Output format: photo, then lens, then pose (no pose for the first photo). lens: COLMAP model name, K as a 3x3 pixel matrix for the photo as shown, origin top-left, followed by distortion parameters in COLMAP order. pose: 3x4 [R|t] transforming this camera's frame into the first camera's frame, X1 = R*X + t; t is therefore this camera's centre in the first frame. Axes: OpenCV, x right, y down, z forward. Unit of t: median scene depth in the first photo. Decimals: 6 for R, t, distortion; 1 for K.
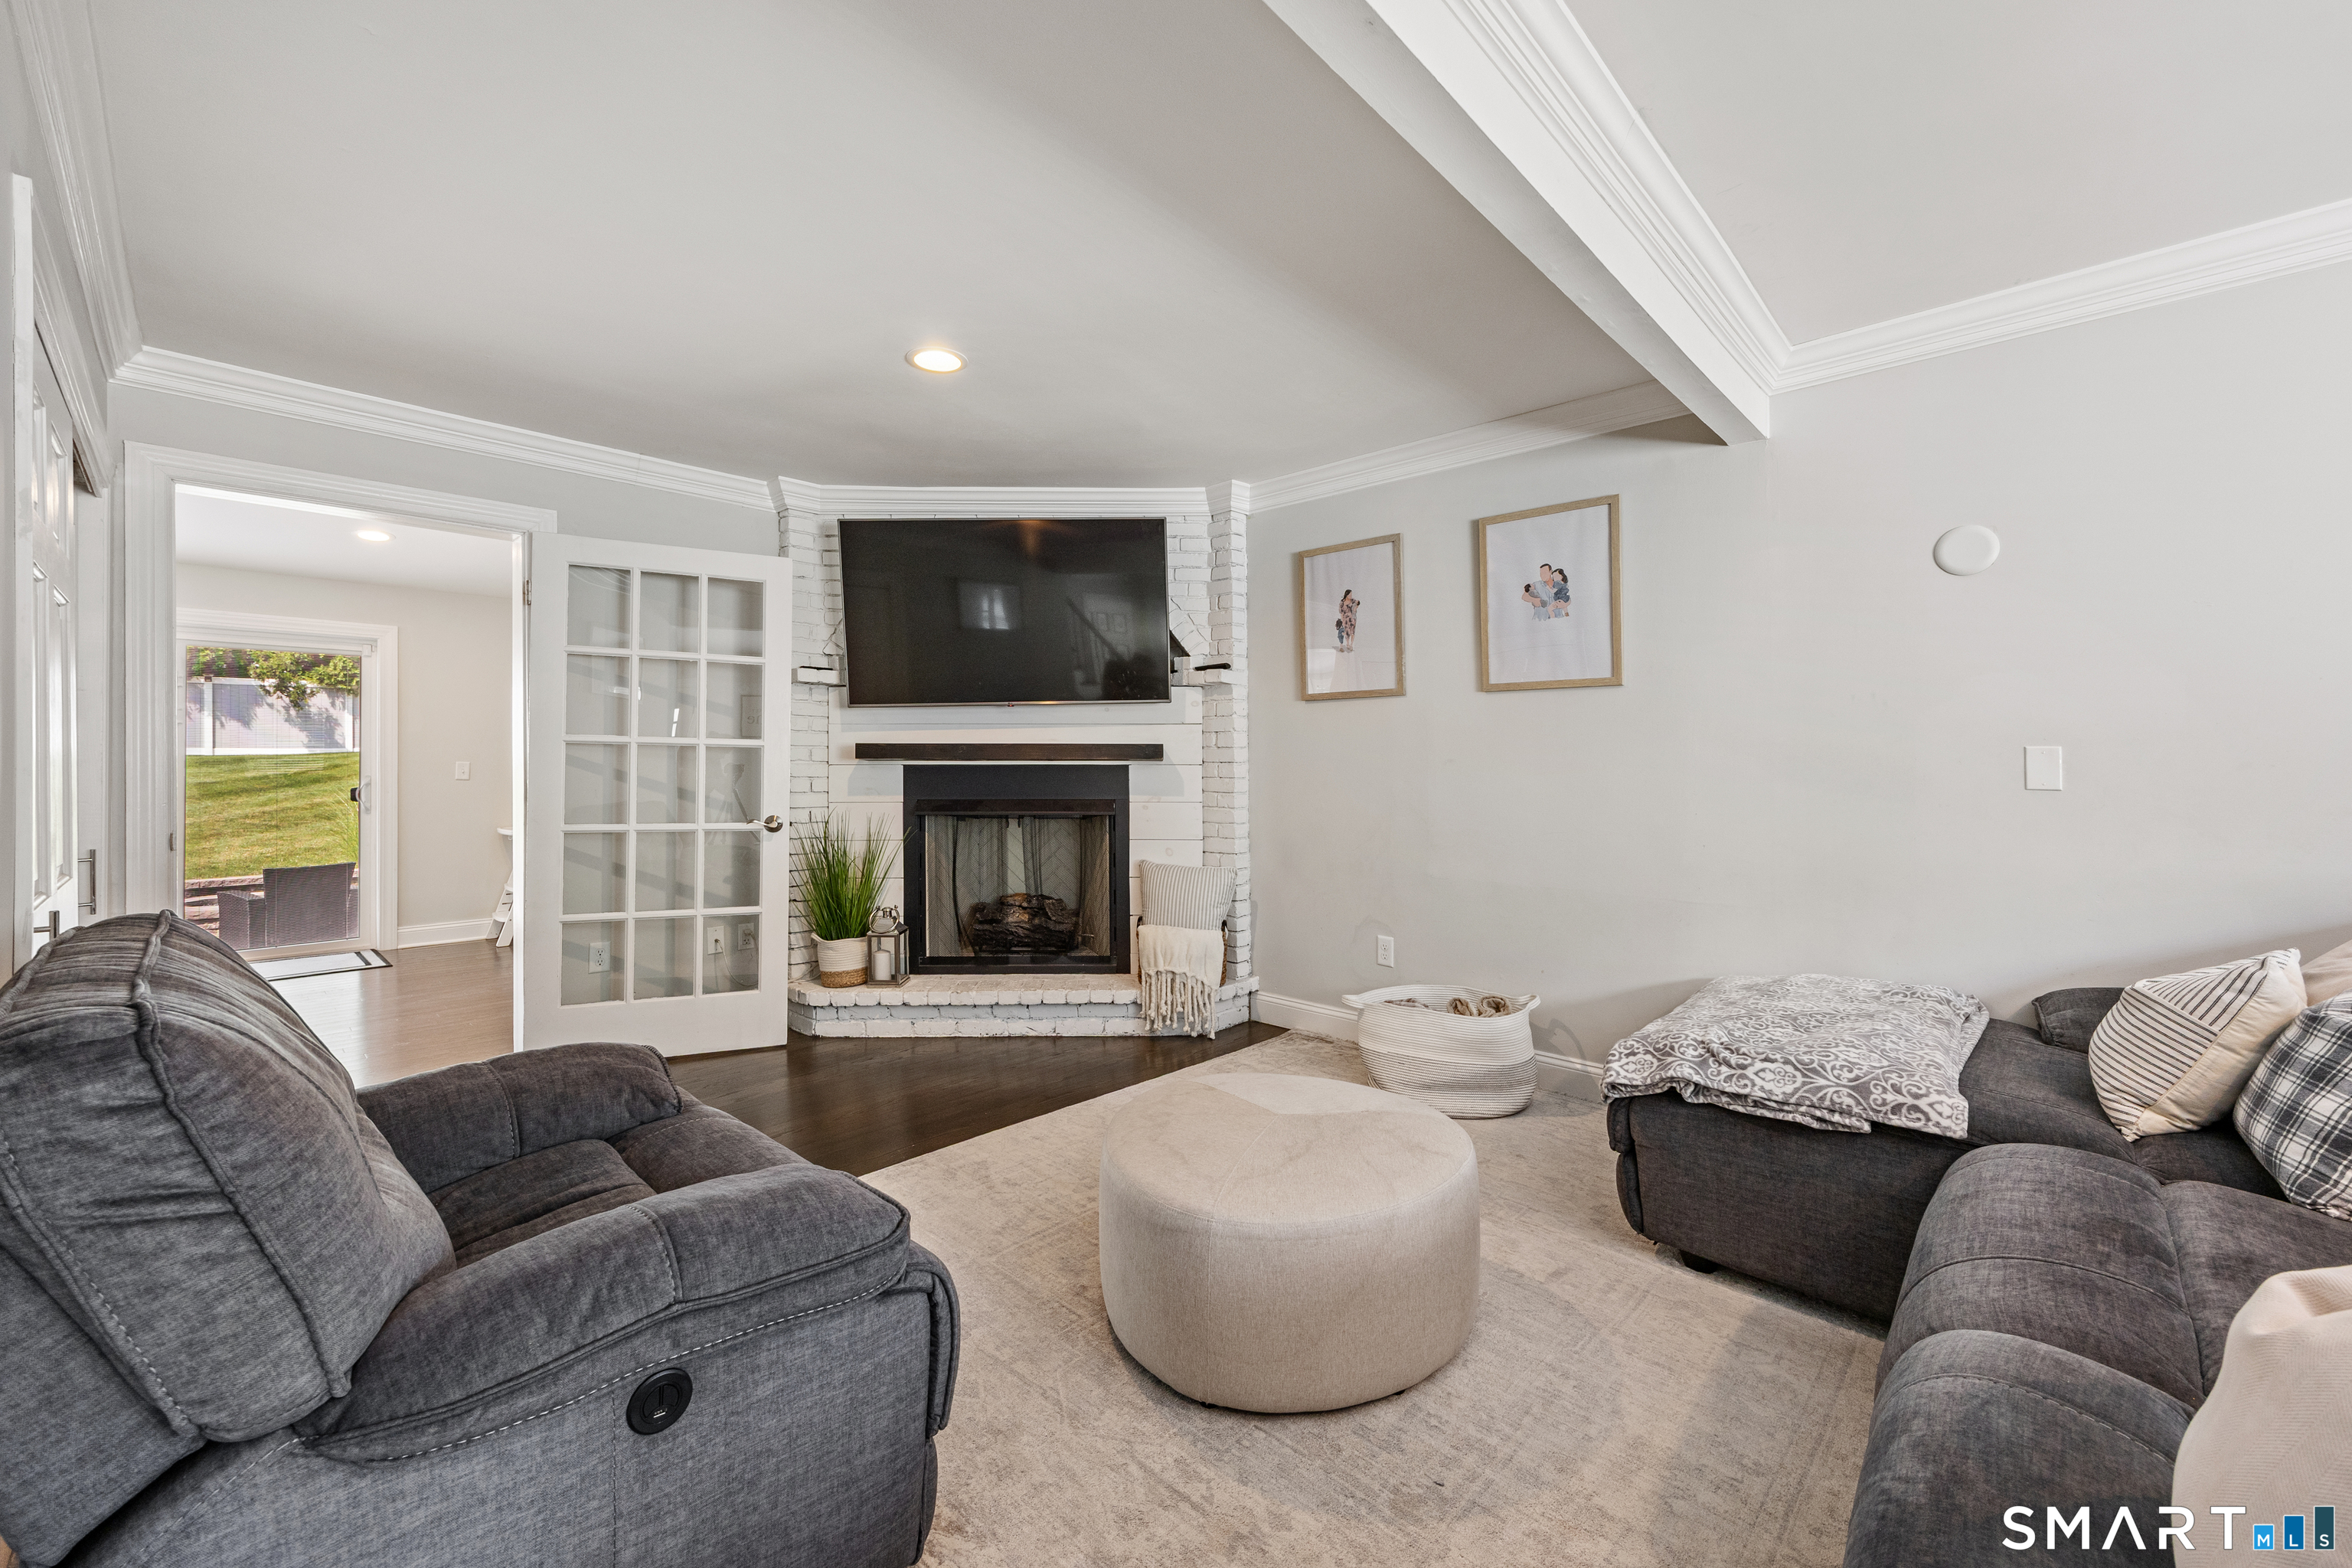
lens RADIAL K [[920.3, 0, 1176.0], [0, 920.3, 784.0], [0, 0, 1]] dist [0.007724, 0.000016]
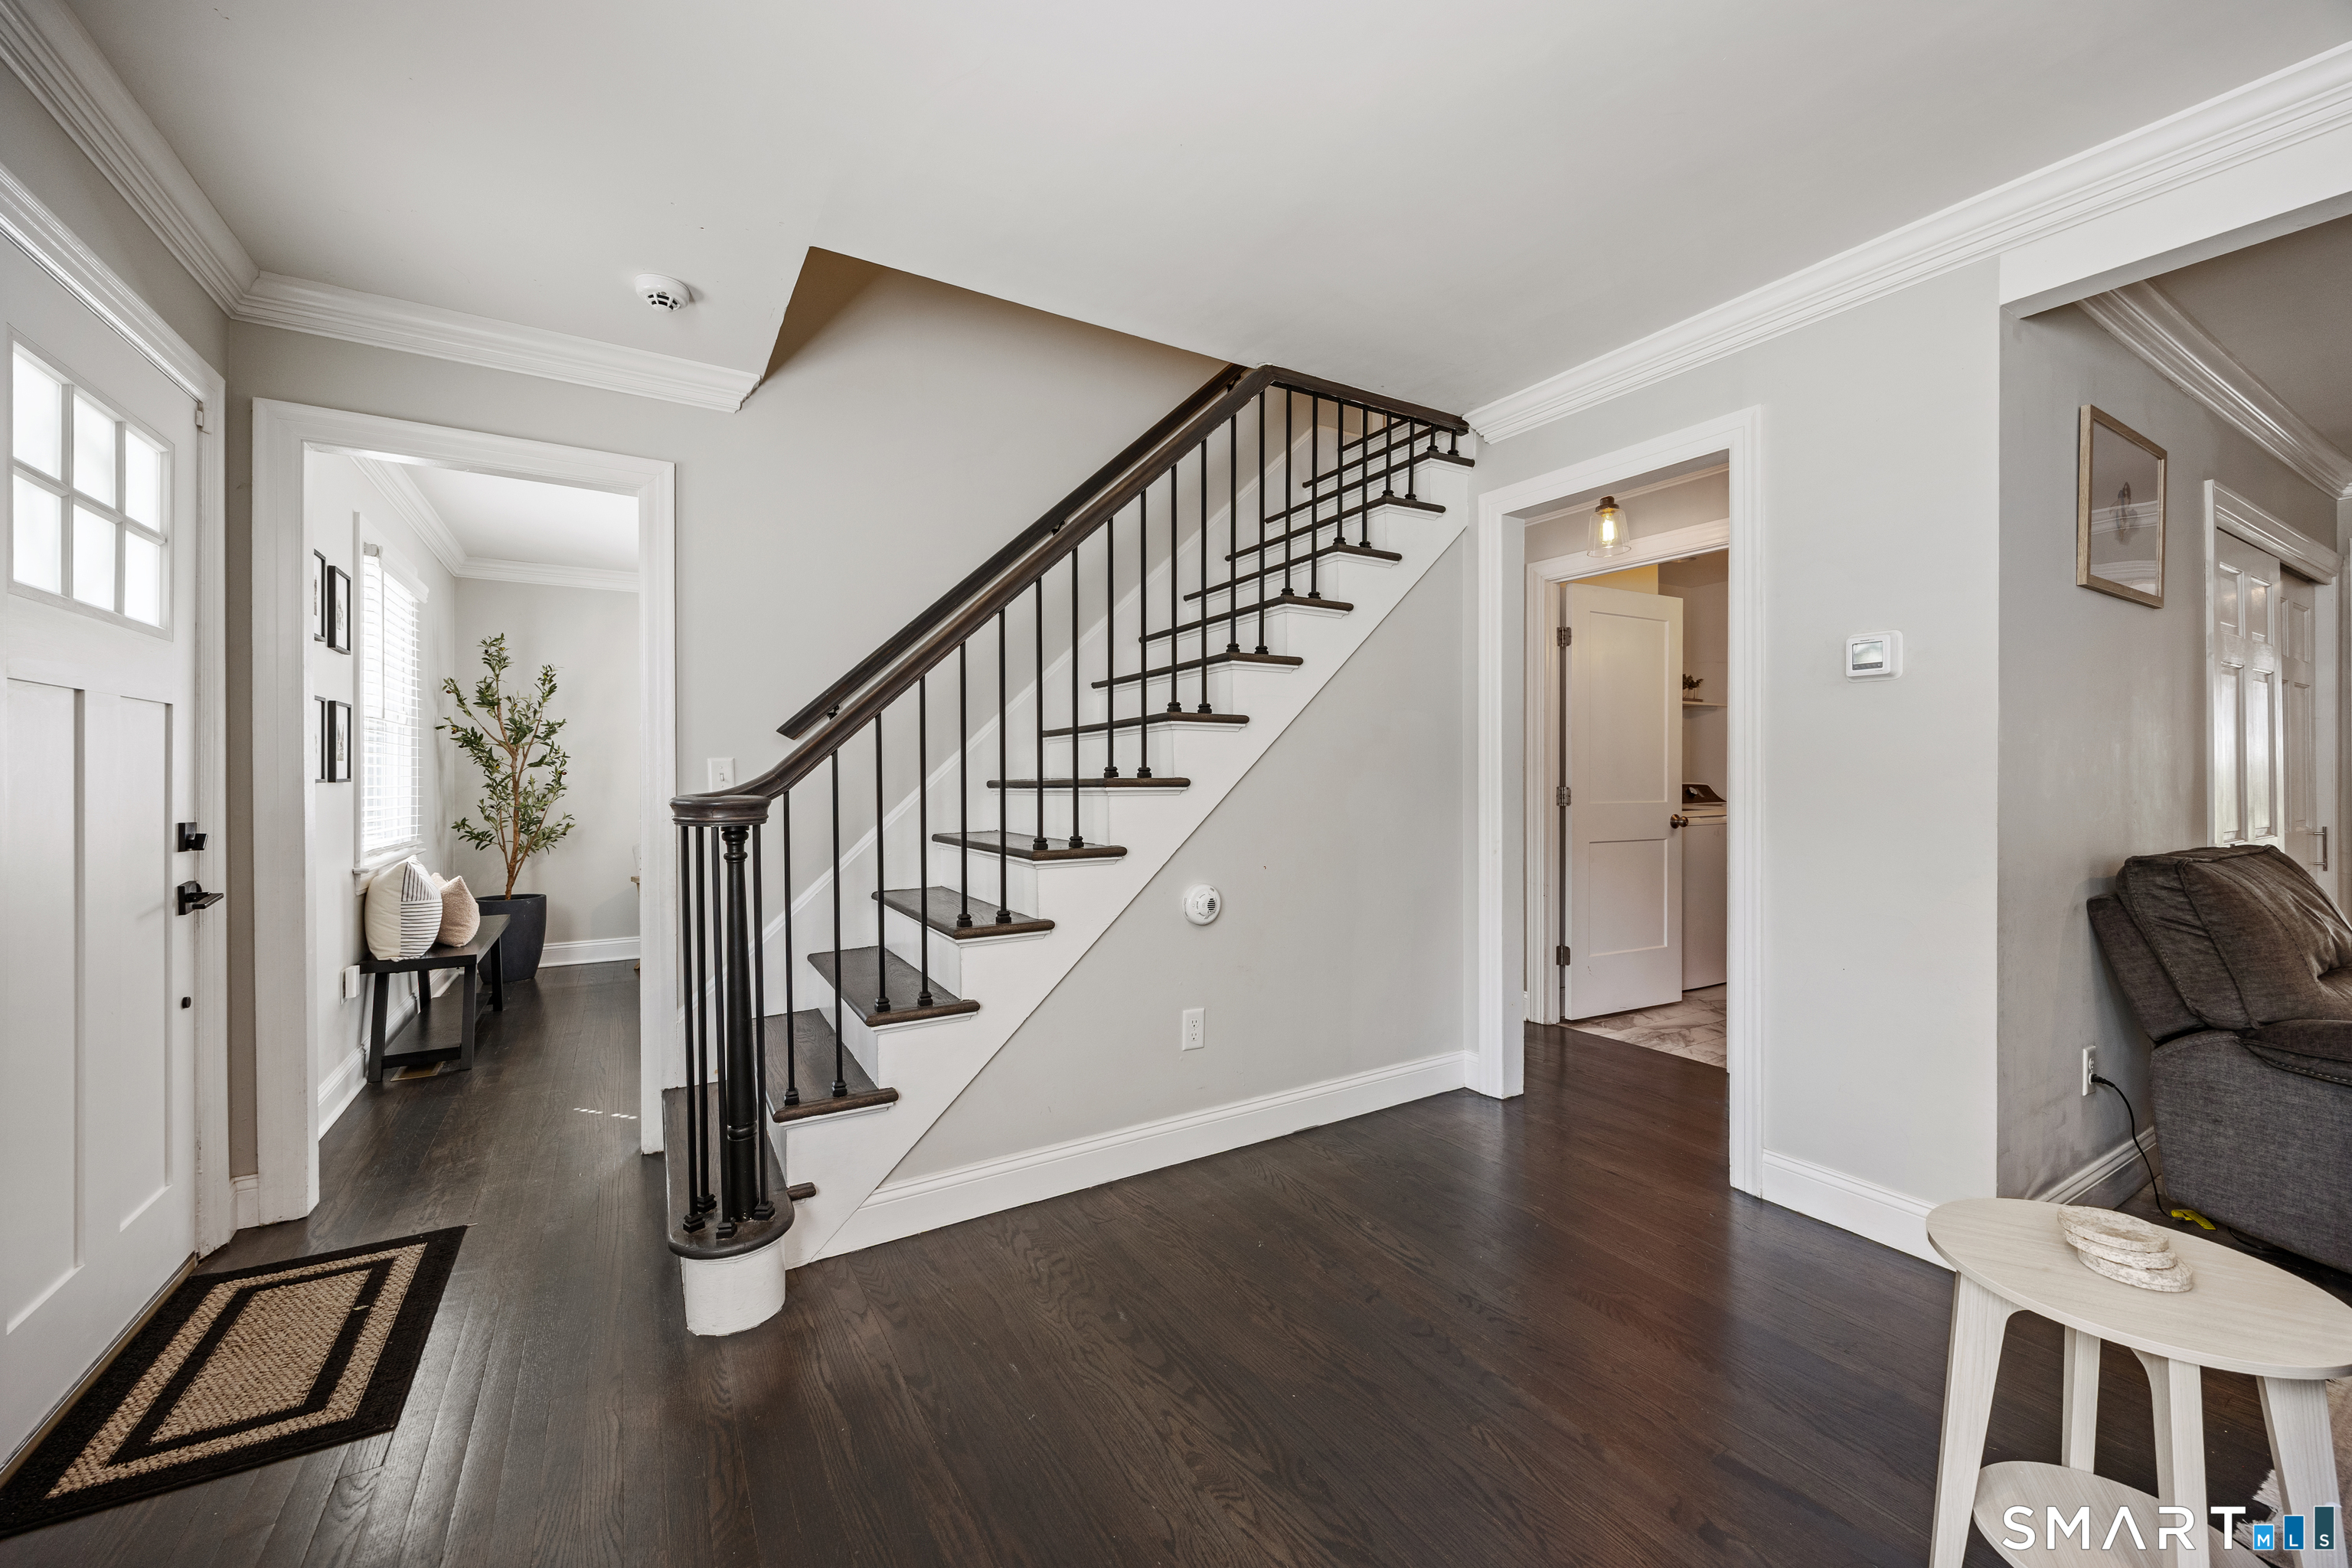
lens RADIAL K [[920.3, 0, 1176.0], [0, 920.3, 784.0], [0, 0, 1]] dist [0.007724, 0.000016]
pose [[-0.256974, 0.004601, -0.966407, 2.381369], [-0.005987, 0.999962, 0.006353, 0.018281], [0.966400, 0.007419, -0.256937, -1.215848]]
